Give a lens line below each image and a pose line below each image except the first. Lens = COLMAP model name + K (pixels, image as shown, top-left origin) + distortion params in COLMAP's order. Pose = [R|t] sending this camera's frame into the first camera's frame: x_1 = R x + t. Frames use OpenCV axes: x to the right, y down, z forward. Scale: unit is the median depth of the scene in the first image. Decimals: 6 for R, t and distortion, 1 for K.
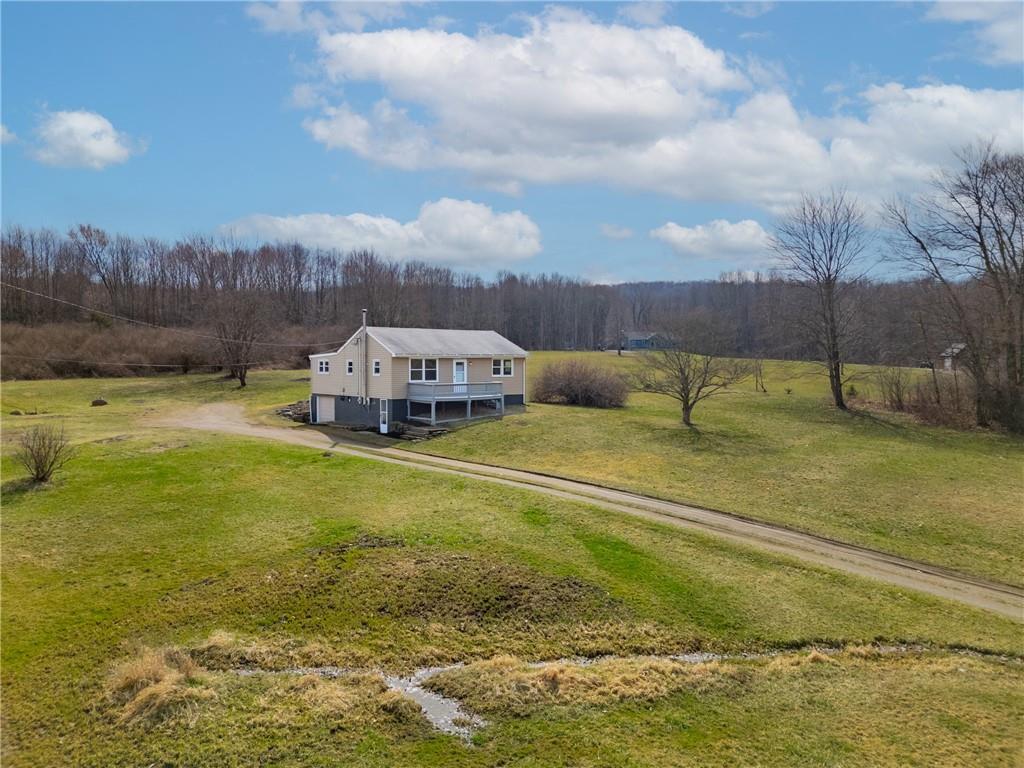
lens RADIAL K [[722.5, 0, 517.8], [0, 722.5, 381.9], [0, 0, 1]] dist [0.096968, 0.000497]
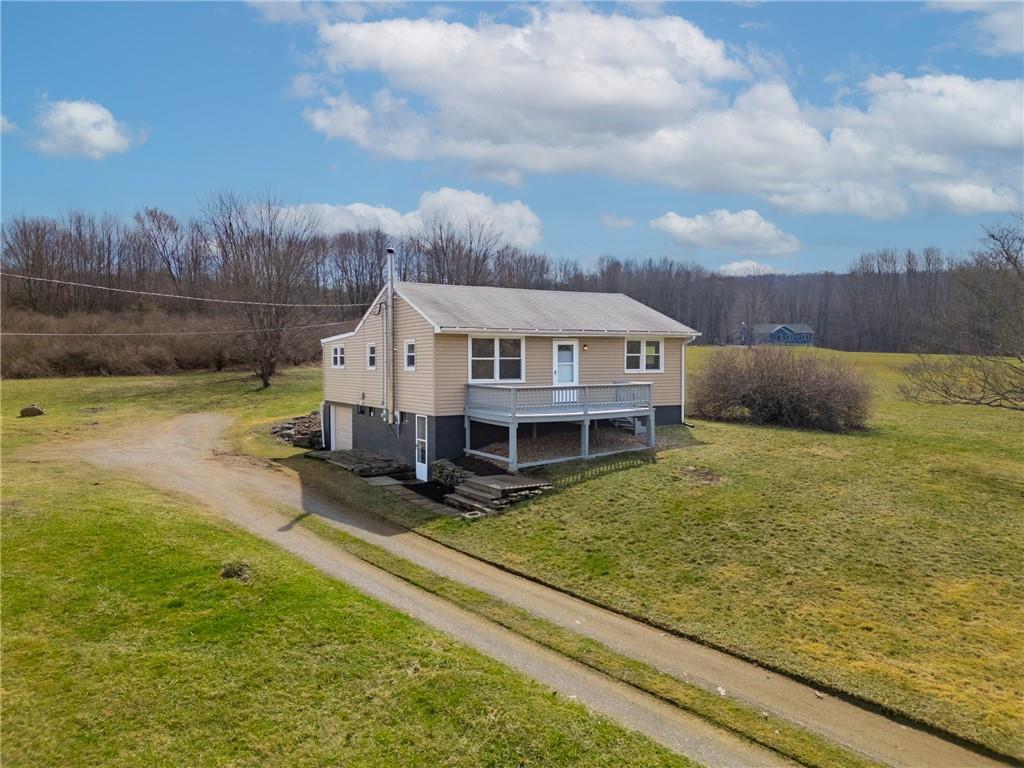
lens RADIAL K [[722.5, 0, 512.5], [0, 722.5, 385.8], [0, 0, 1]] dist [0.096968, 0.000497]
pose [[0.990515, 0.001971, -0.137393, -0.045165], [-0.001155, 0.999981, 0.006018, -0.000589], [0.137403, -0.005803, 0.990498, 0.464734]]
